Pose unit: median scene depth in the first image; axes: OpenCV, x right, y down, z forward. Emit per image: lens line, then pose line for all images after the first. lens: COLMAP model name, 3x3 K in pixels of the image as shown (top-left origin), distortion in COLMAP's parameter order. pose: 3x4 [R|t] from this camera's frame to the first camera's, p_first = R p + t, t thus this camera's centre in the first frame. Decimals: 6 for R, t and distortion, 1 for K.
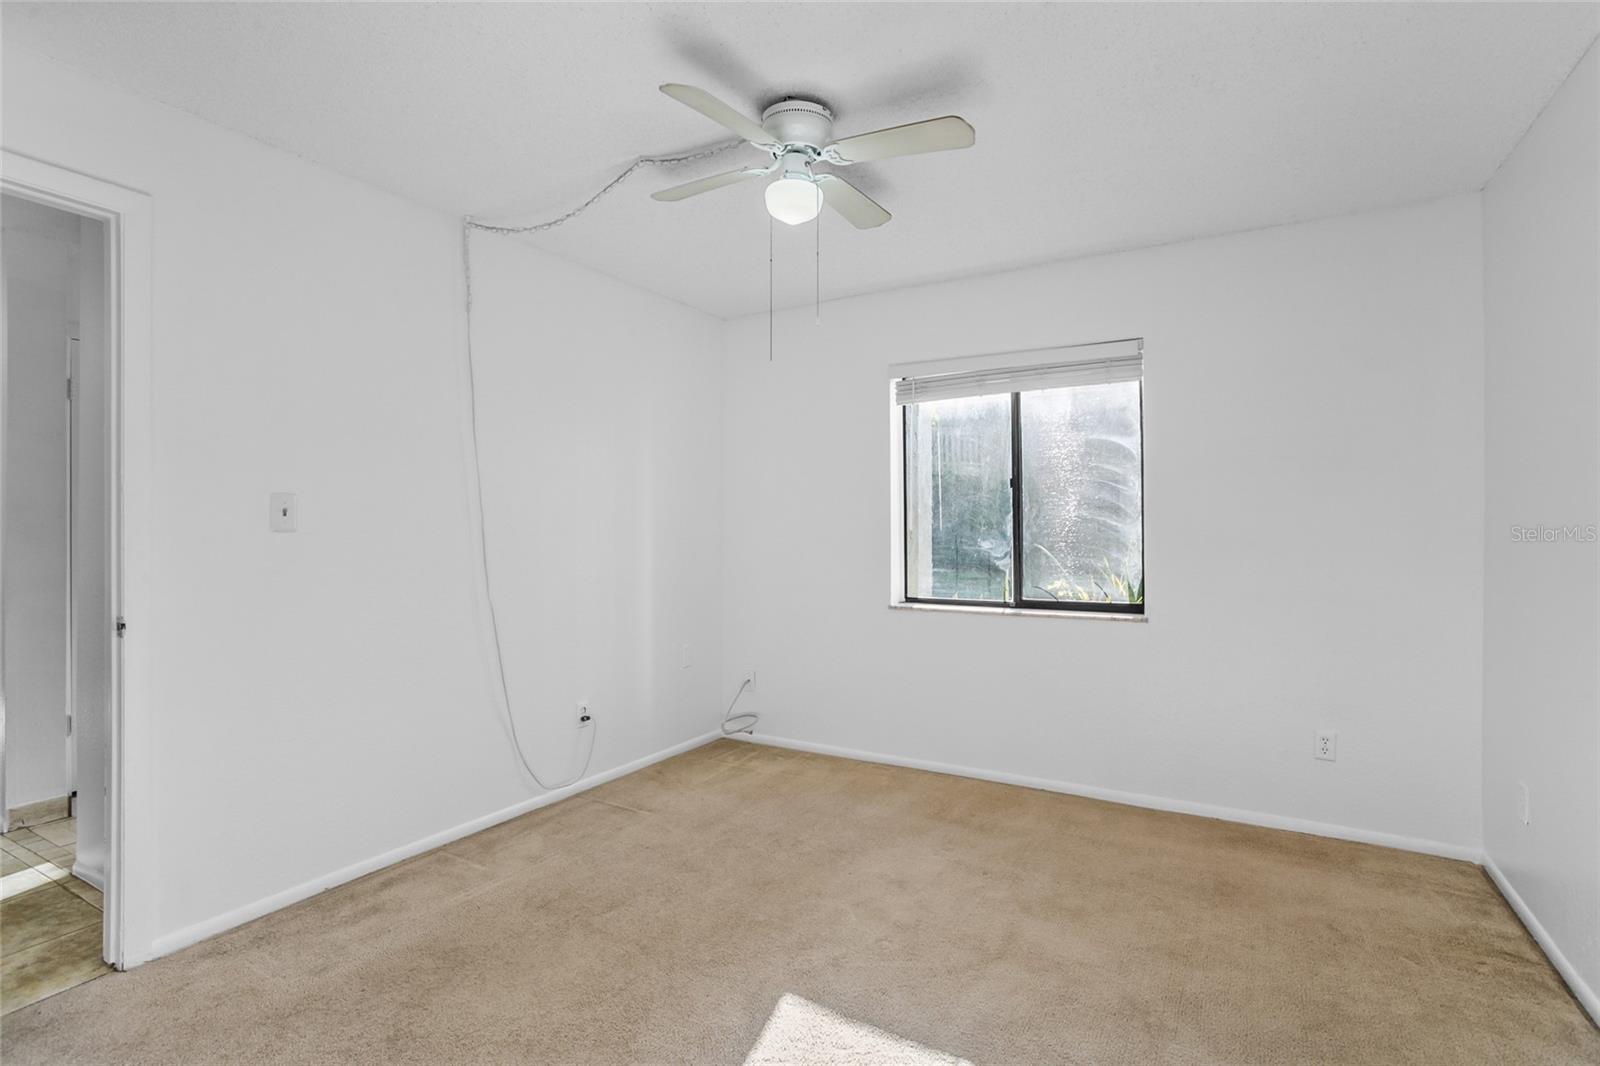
lens RADIAL K [[771.7, 0, 801.4], [0, 771.7, 531.7], [0, 0, 1]] dist [-0.058289, 0.034019]
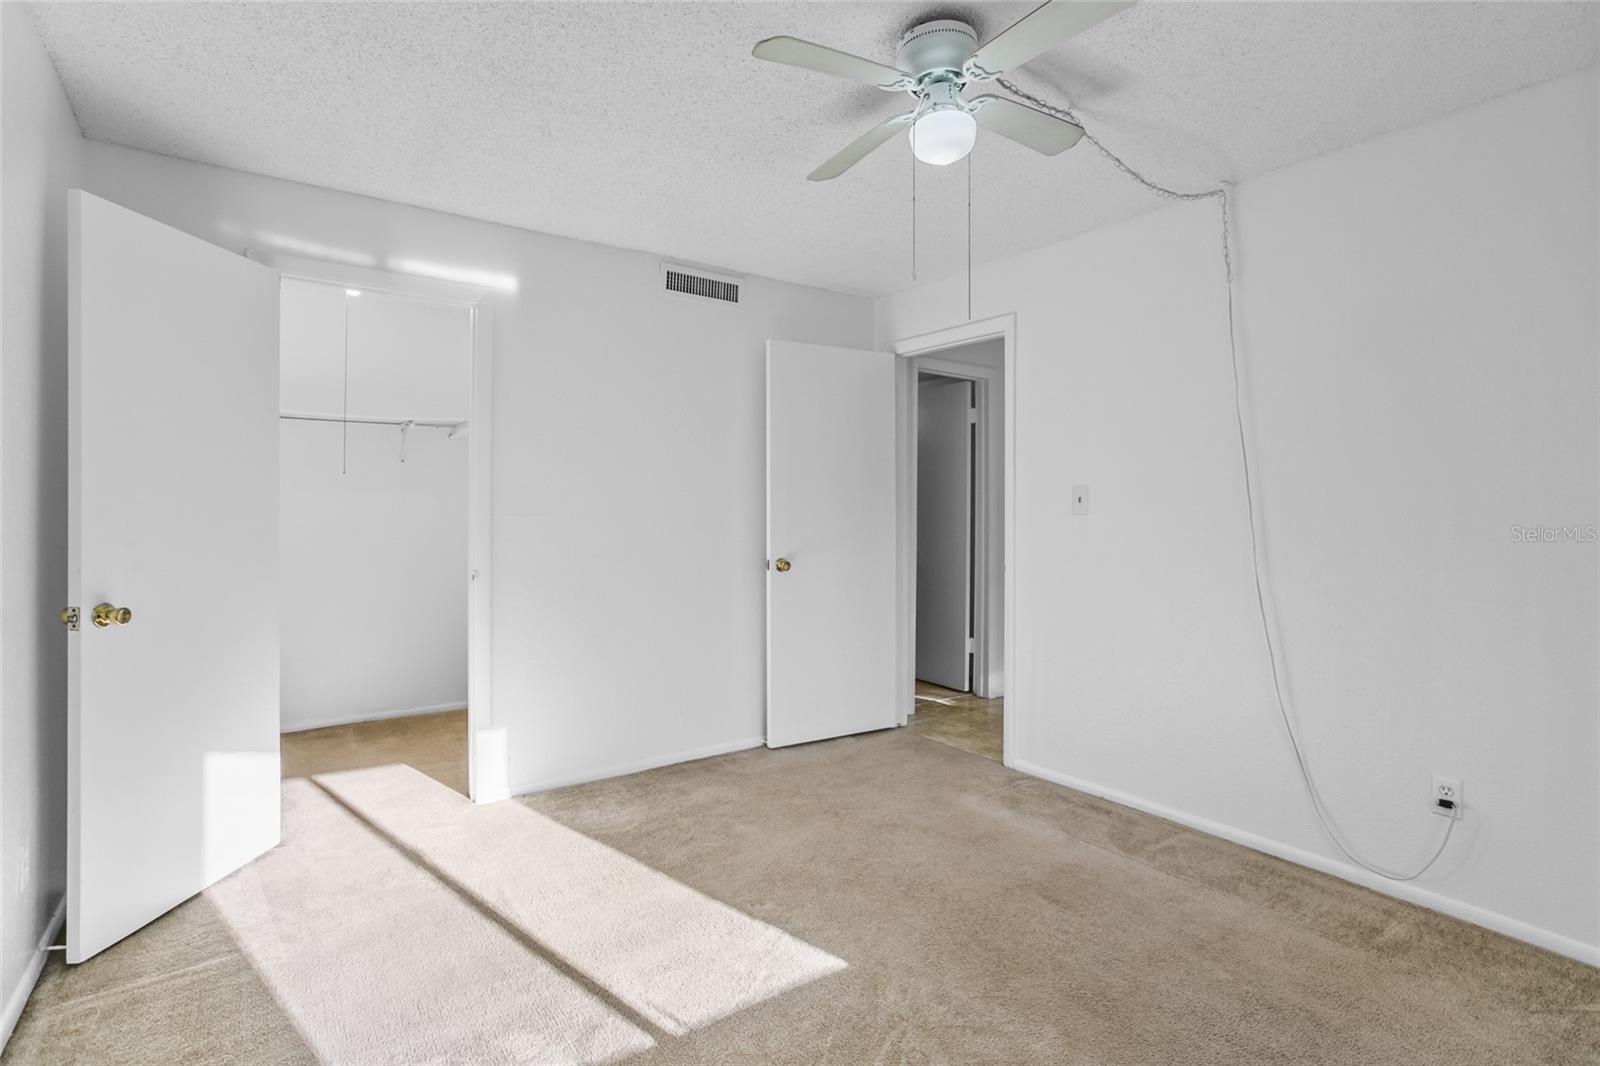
lens RADIAL K [[780.3, 0, 797.2], [0, 780.3, 513.6], [0, 0, 1]] dist [-0.002731, -0.000446]
pose [[-0.414754, 0.001591, -0.909932, 0.601866], [-0.008414, 0.999949, 0.005583, -0.003166], [0.909895, 0.009971, -0.414720, 0.840659]]
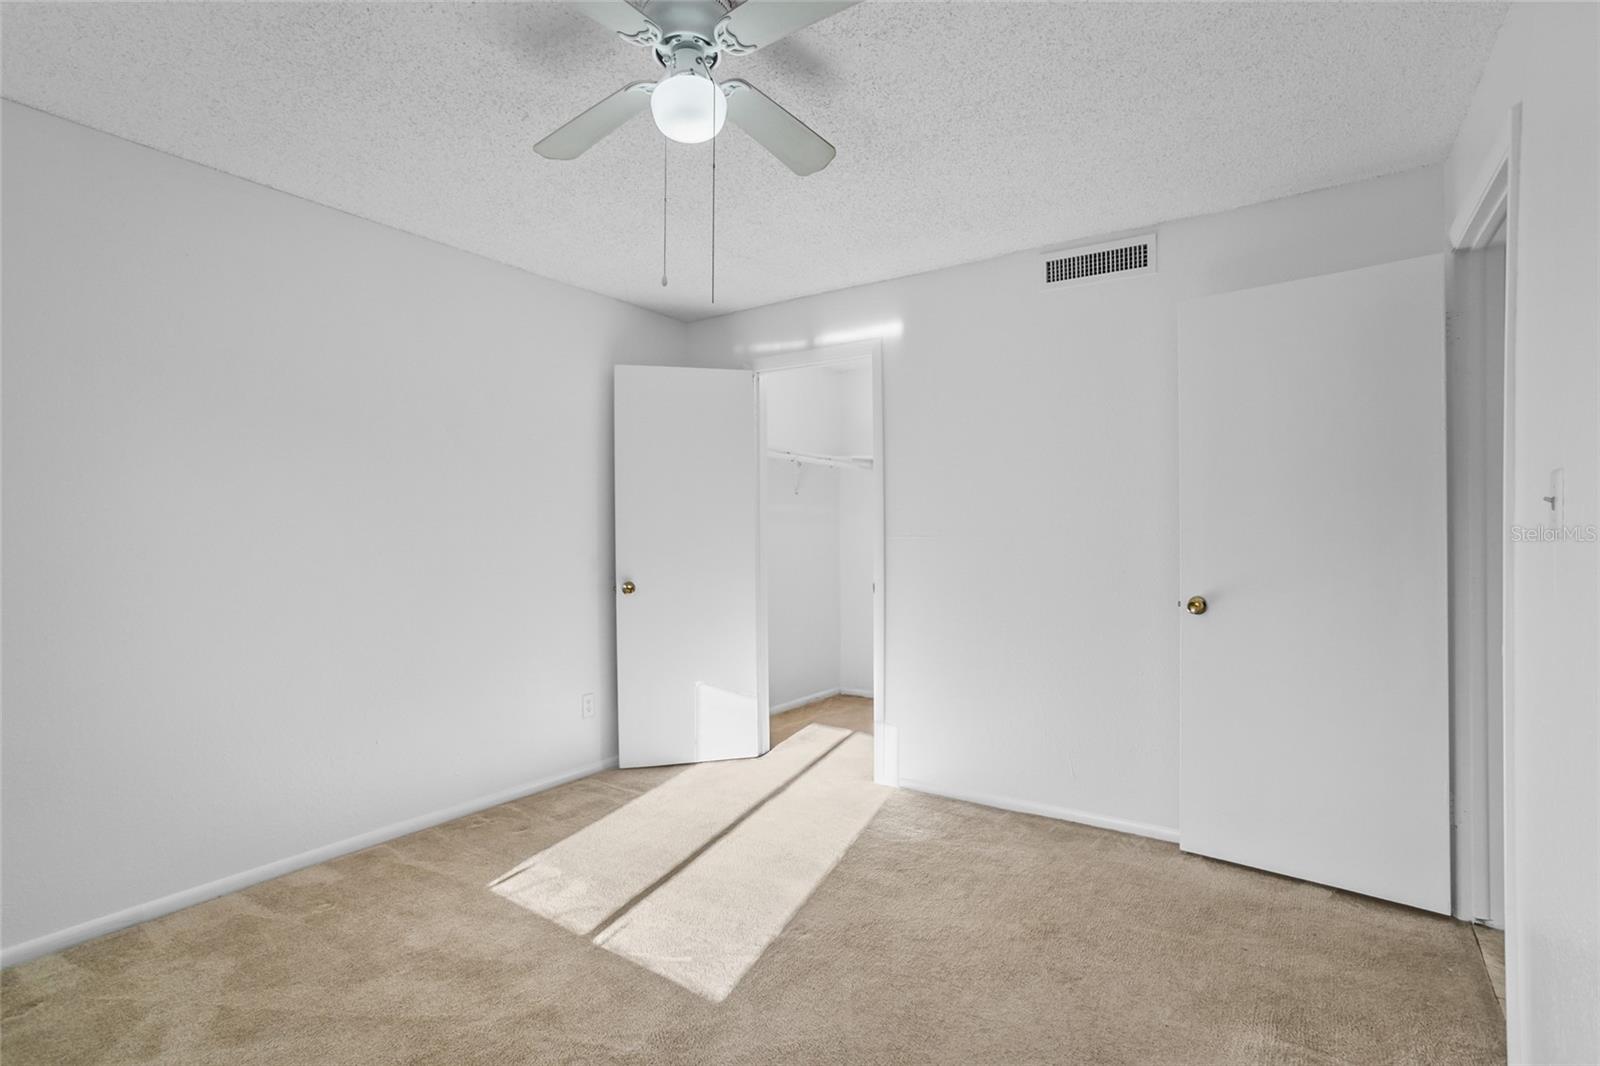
lens RADIAL K [[771.7, 0, 801.4], [0, 771.7, 531.7], [0, 0, 1]] dist [-0.058289, 0.034019]
pose [[-0.997218, -0.000216, 0.074546, -0.121139], [0.000653, 0.999932, 0.011628, -0.010627], [-0.074543, 0.011644, -0.997150, 1.215011]]
